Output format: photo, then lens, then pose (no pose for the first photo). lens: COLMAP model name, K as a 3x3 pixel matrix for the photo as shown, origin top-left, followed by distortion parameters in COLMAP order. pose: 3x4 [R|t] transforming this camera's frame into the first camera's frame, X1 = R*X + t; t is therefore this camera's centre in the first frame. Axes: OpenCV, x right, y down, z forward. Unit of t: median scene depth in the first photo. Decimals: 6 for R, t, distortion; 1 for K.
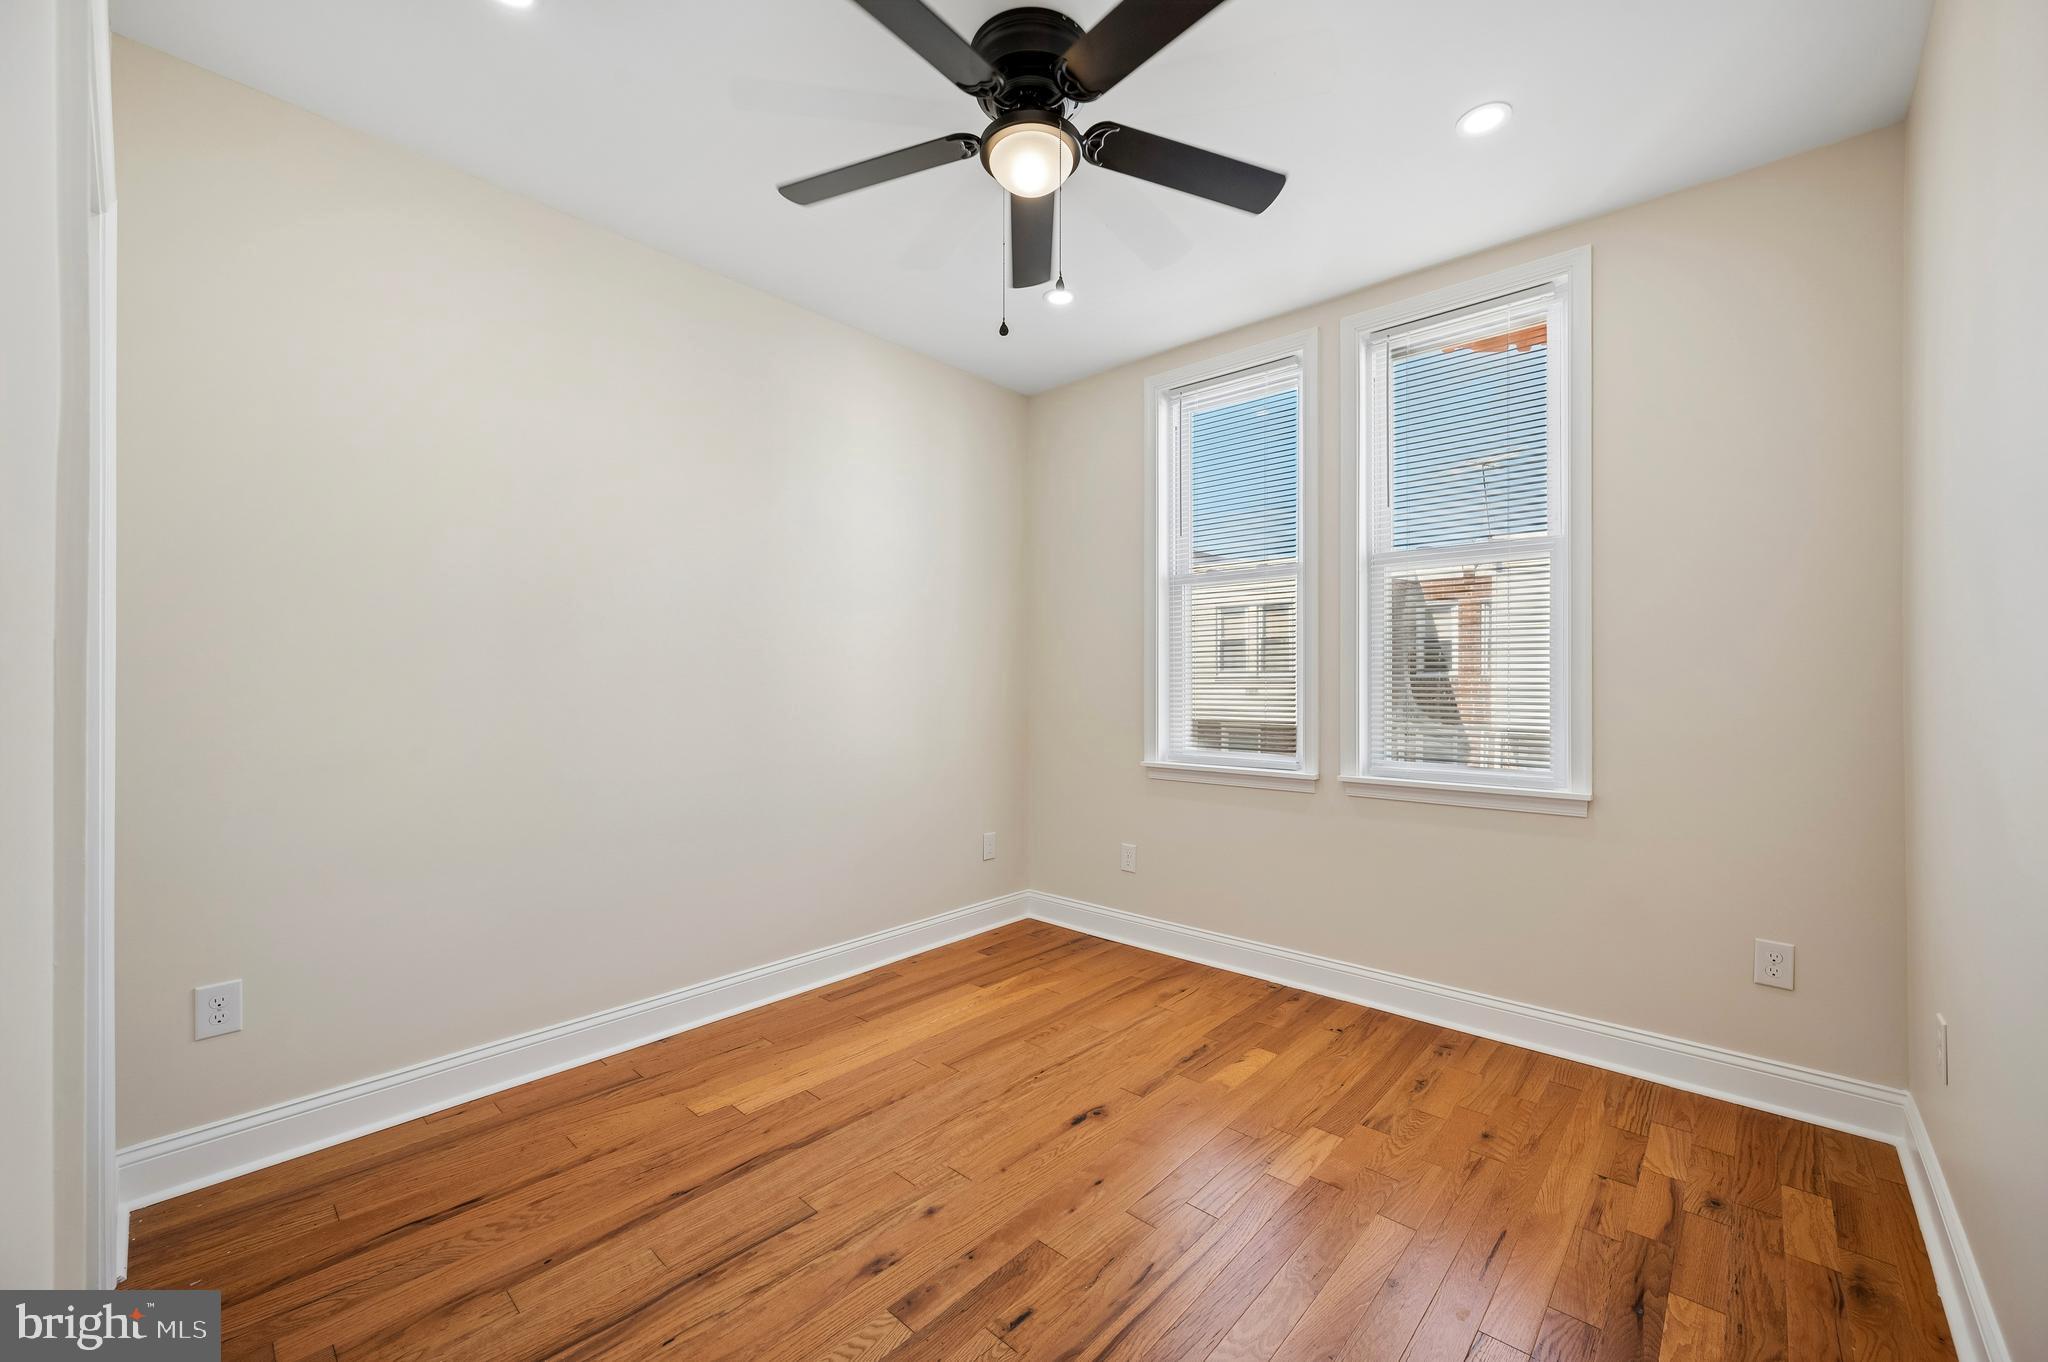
lens RADIAL K [[804.0, 0, 1019.2], [0, 804.0, 681.7], [0, 0, 1]] dist [0.000433, -0.000375]
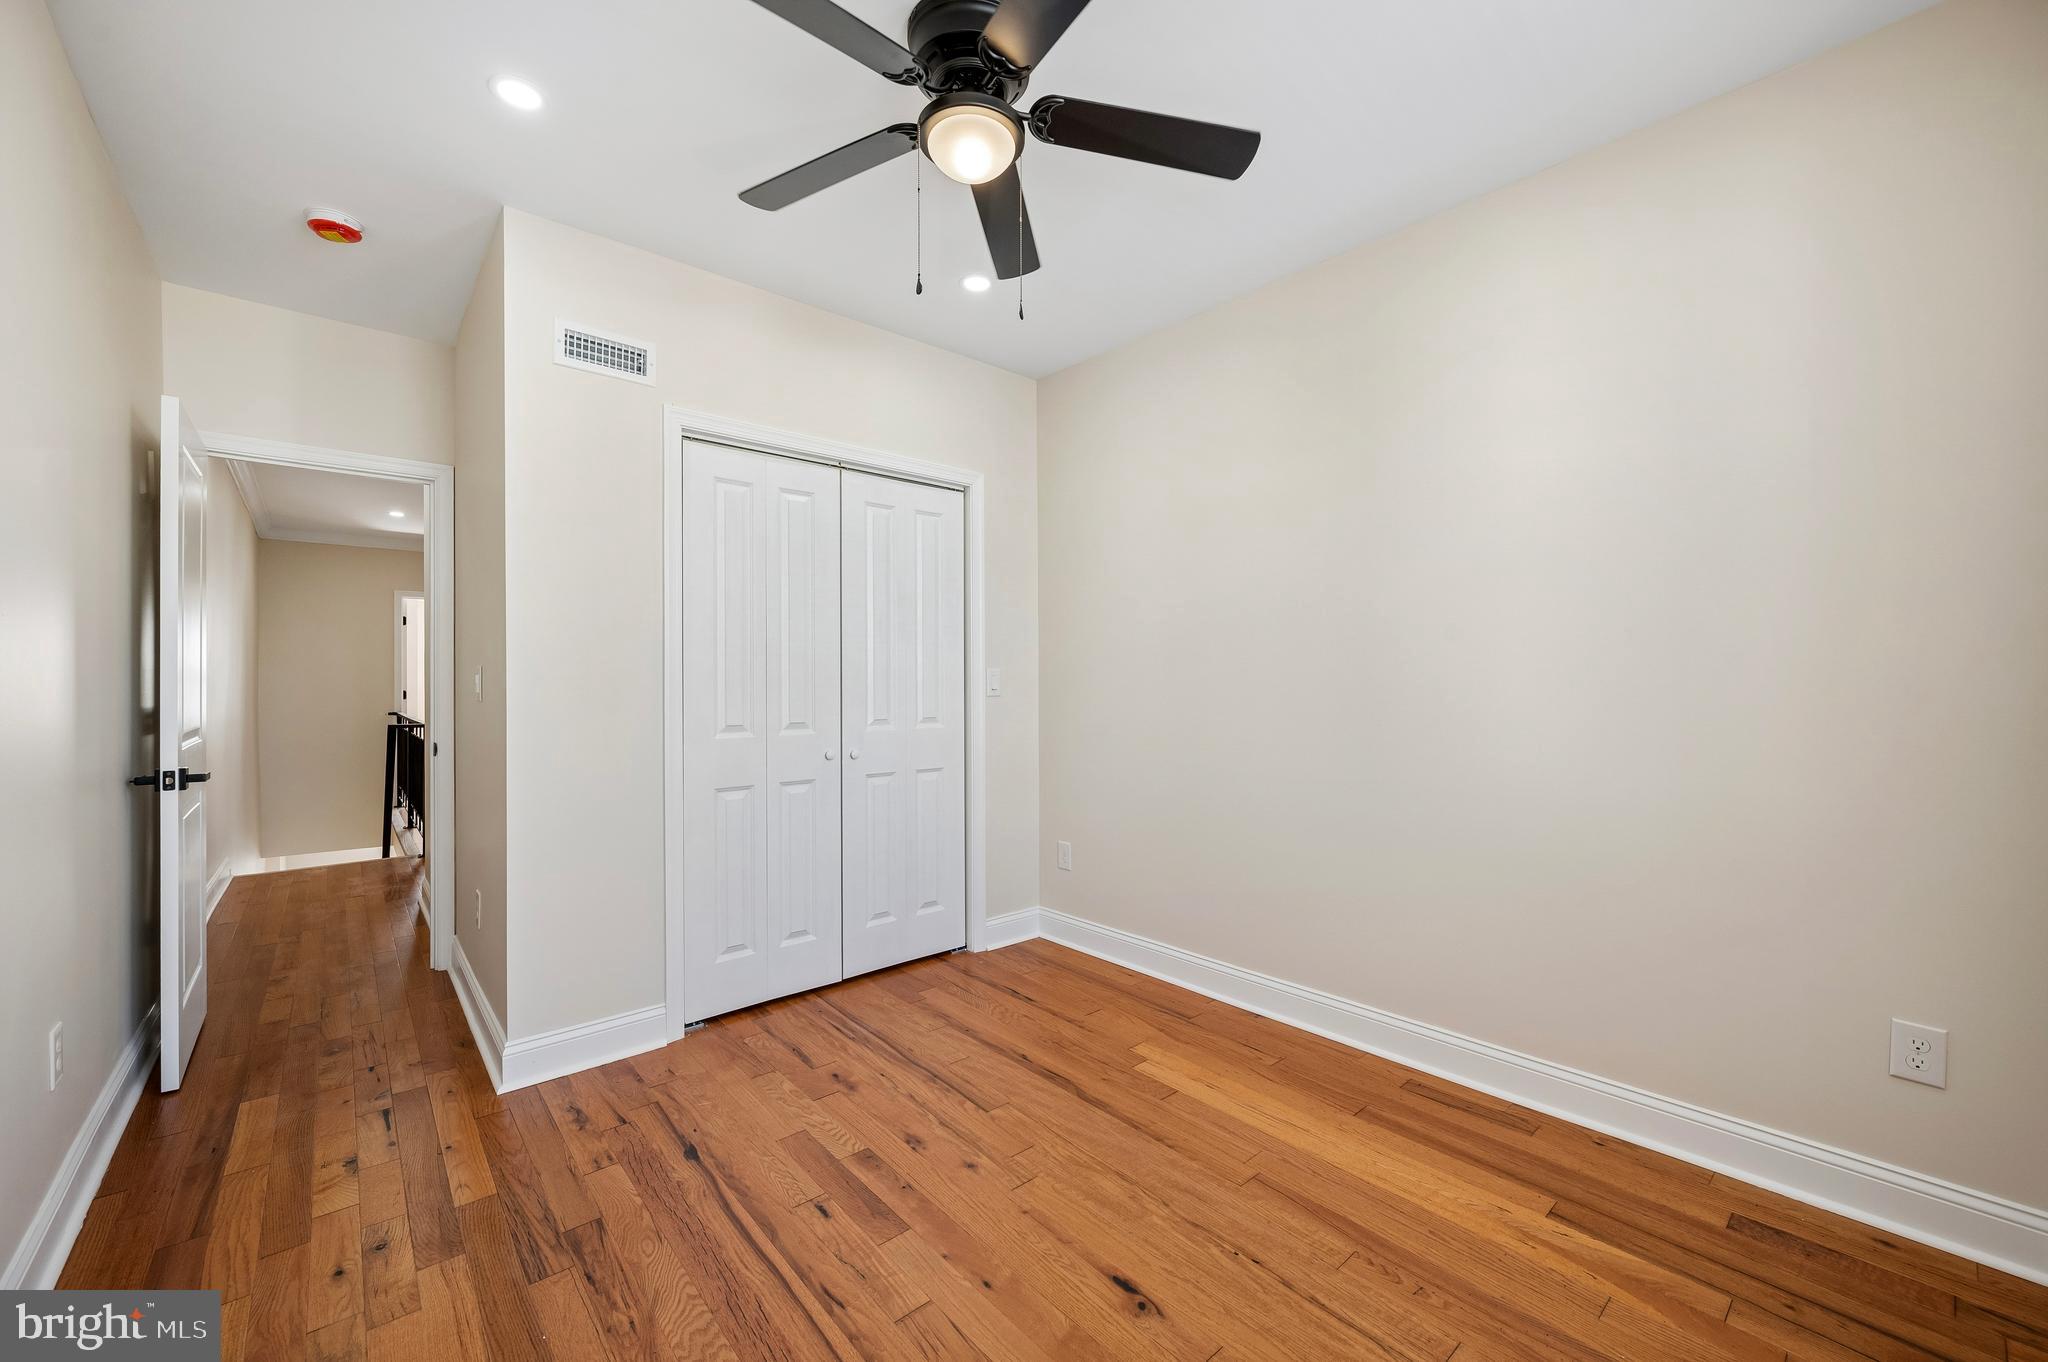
lens RADIAL K [[804.0, 0, 1029.6], [0, 804.0, 679.9], [0, 0, 1]] dist [0.000433, -0.000375]
pose [[-0.100938, 0.000576, -0.994893, 0.796184], [0.003564, 0.999994, 0.000217, -0.008261], [0.994886, -0.003524, -0.100939, 0.967365]]
